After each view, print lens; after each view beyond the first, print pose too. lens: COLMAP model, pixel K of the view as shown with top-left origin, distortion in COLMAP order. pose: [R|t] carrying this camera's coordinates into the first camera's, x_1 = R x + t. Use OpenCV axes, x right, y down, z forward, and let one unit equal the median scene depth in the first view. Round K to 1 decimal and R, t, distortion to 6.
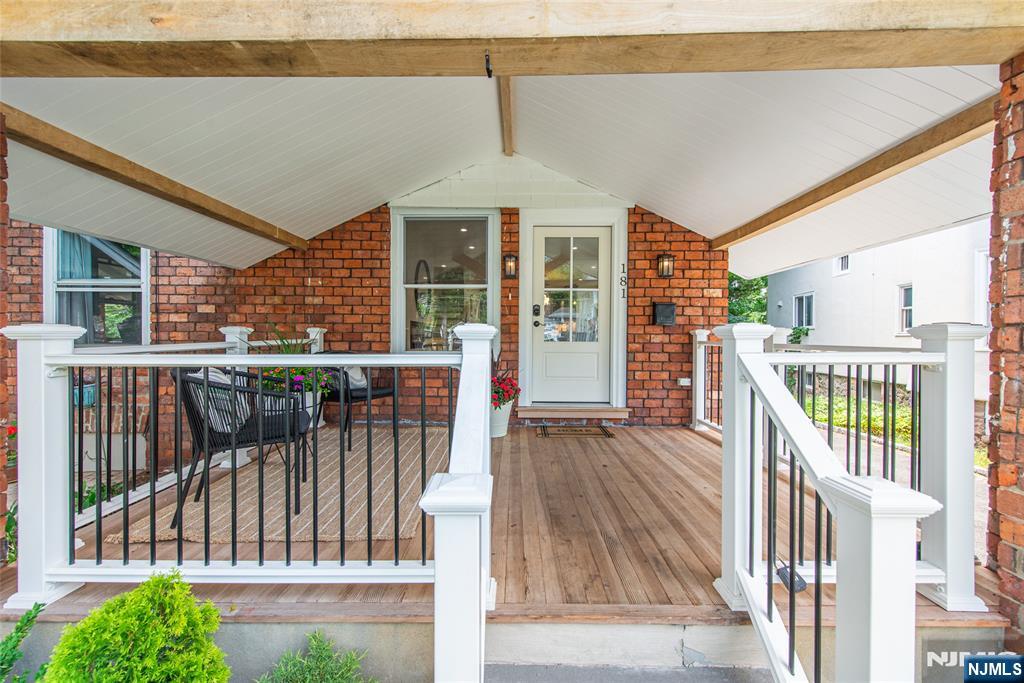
lens RADIAL K [[406.1, 0, 512.0], [0, 406.1, 341.5], [0, 0, 1]] dist [0.009141, -0.000054]
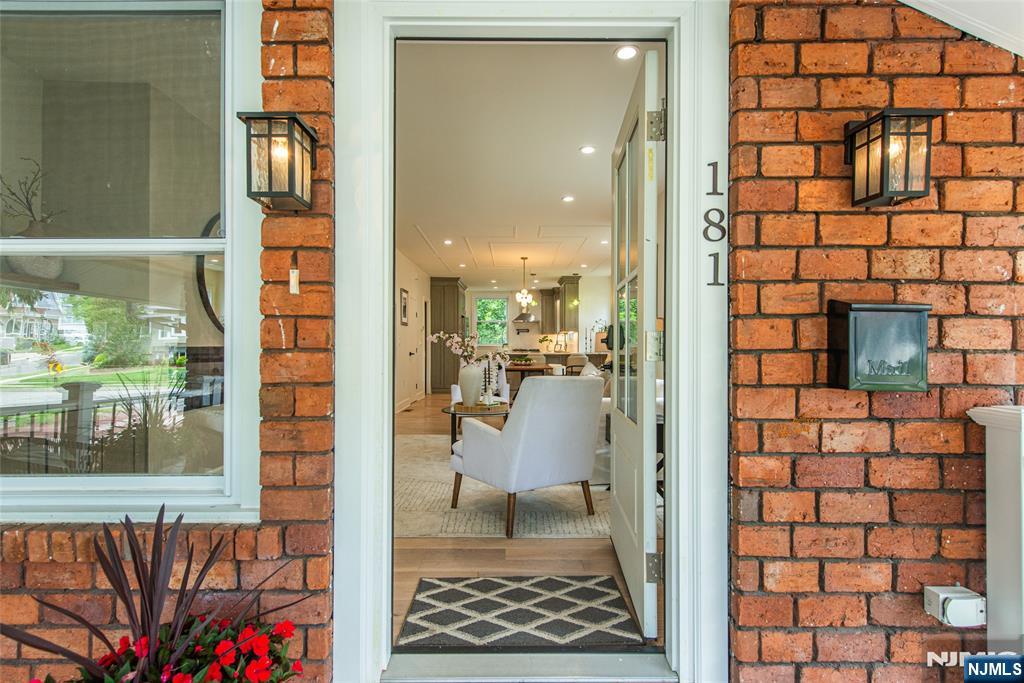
lens RADIAL K [[483.1, 0, 512.0], [0, 483.1, 341.5], [0, 0, 1]] dist [0.014849, 0.000019]
pose [[0.999823, -0.003022, 0.018544, 0.132339], [0.003371, 0.999817, -0.018811, -0.064722], [-0.018484, 0.018871, 0.999651, 0.682802]]
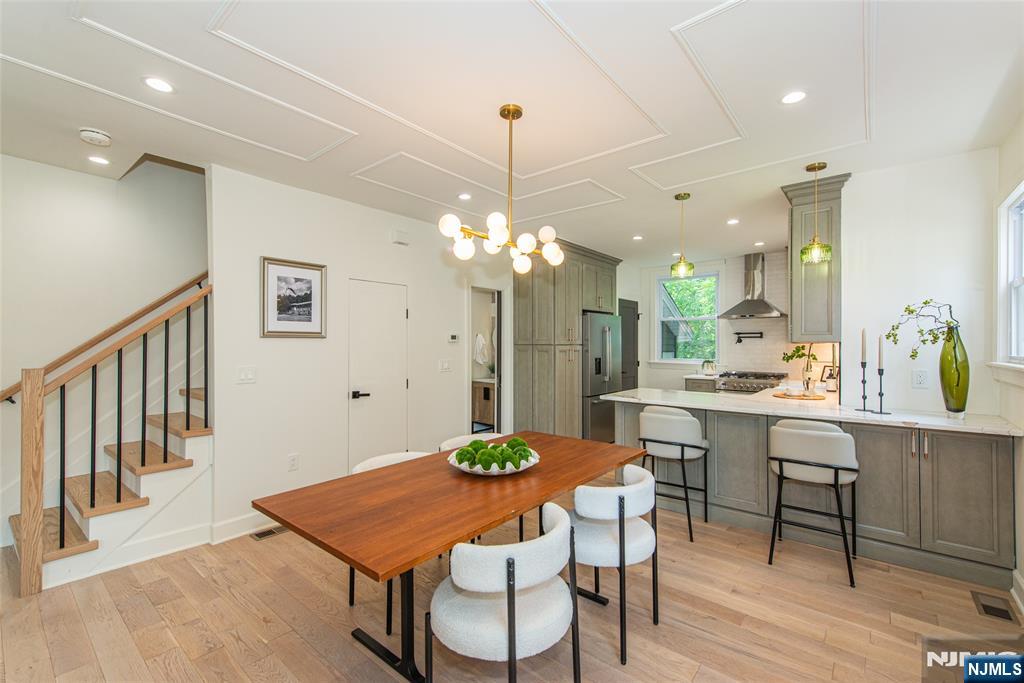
lens RADIAL K [[437.2, 0, 512.0], [0, 437.2, 341.5], [0, 0, 1]] dist [0.020122, -0.009523]
pose [[0.782495, -0.004915, -0.622637, 0.206216], [-0.004883, 0.999890, -0.014030, -0.079762], [0.622637, 0.014019, 0.782385, 0.954460]]
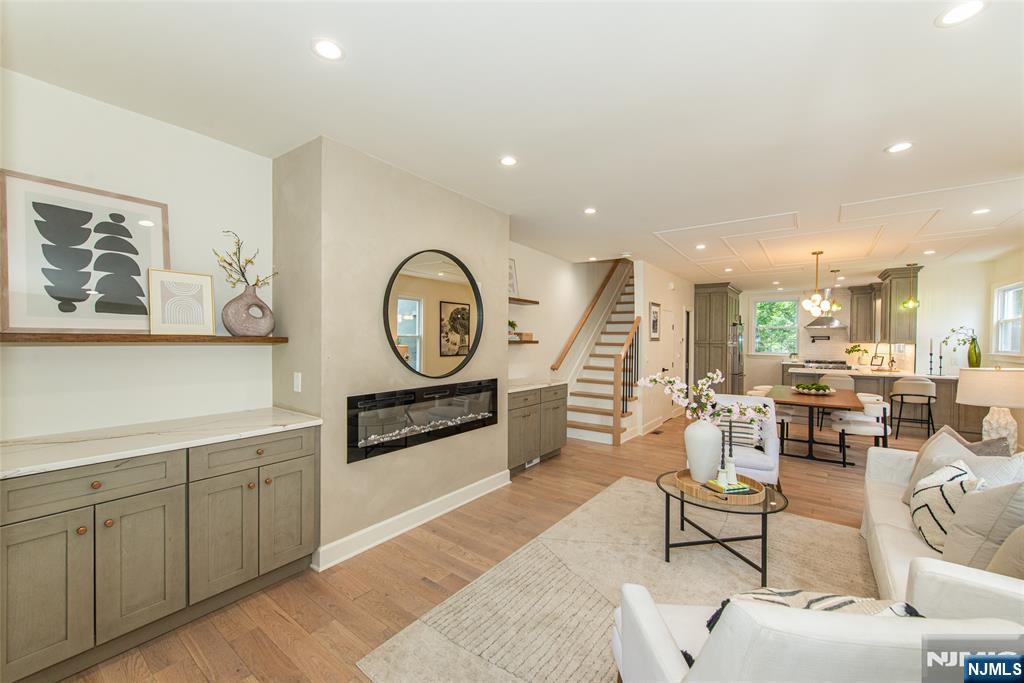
lens RADIAL K [[406.1, 0, 512.0], [0, 406.1, 341.5], [0, 0, 1]] dist [0.009141, -0.000054]
pose [[0.813198, 0.004188, -0.581972, 0.142275], [-0.007974, 0.999960, -0.003945, -0.080459], [0.581932, 0.007848, 0.813199, 0.750414]]
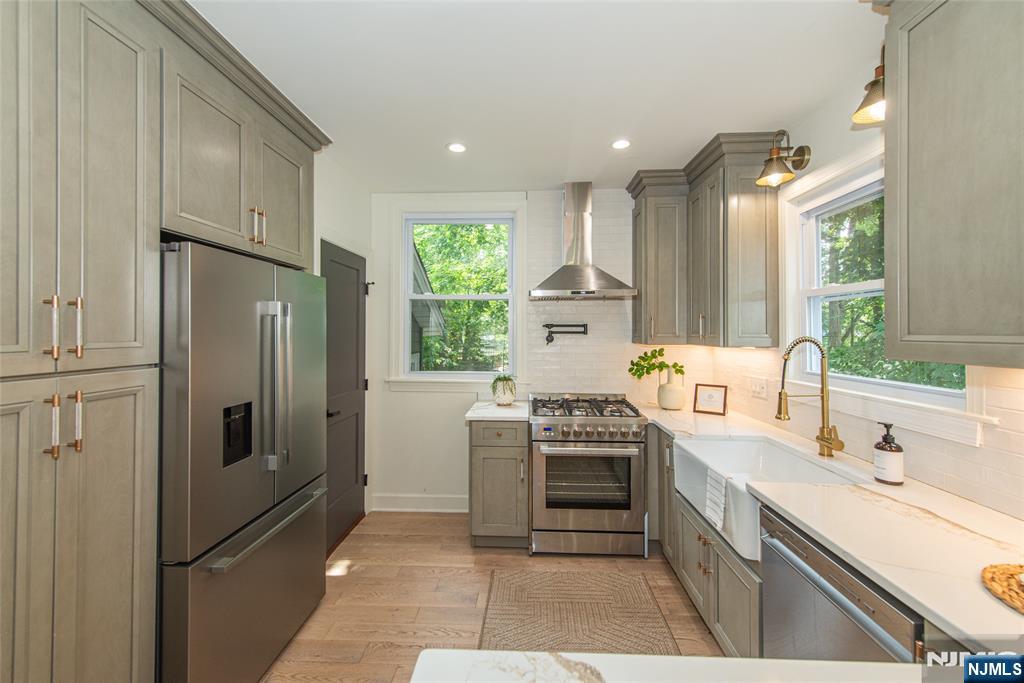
lens RADIAL K [[420.3, 0, 508.6], [0, 420.3, 329.3], [0, 0, 1]] dist [0.010601, -0.000280]
pose [[0.999330, -0.001412, -0.036580, 0.141252], [0.000774, 0.999847, -0.017467, -0.085221], [0.036599, 0.017427, 0.999178, 1.101700]]
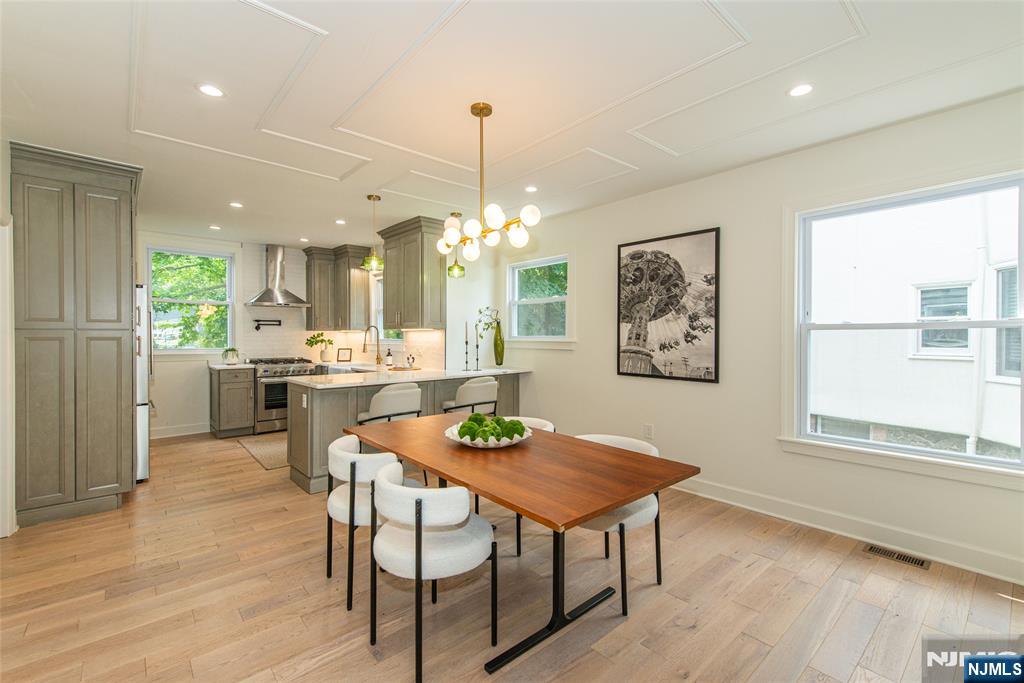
lens RADIAL K [[437.2, 0, 512.0], [0, 437.2, 341.5], [0, 0, 1]] dist [0.020122, -0.009523]
pose [[0.736202, -0.011624, 0.676662, 0.084618], [0.007071, 0.999930, 0.009484, -0.077918], [-0.676725, -0.002198, 0.736233, 0.948471]]
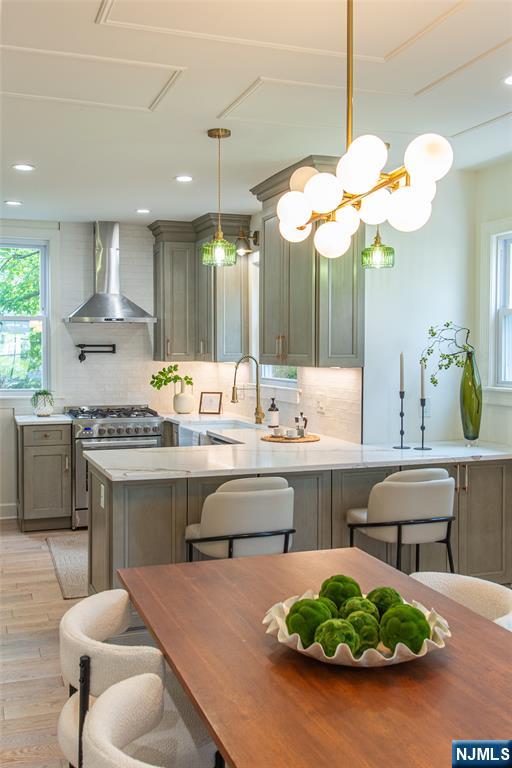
lens RADIAL K [[774.4, 0, 245.1], [0, 774.4, 373.1], [0, 0, 1]] dist [0.012235, 0.003568]
pose [[0.939632, -0.013301, 0.341927, 0.108551], [0.005585, 0.999707, 0.023540, -0.085138], [-0.342140, -0.020209, 0.939432, 0.952133]]
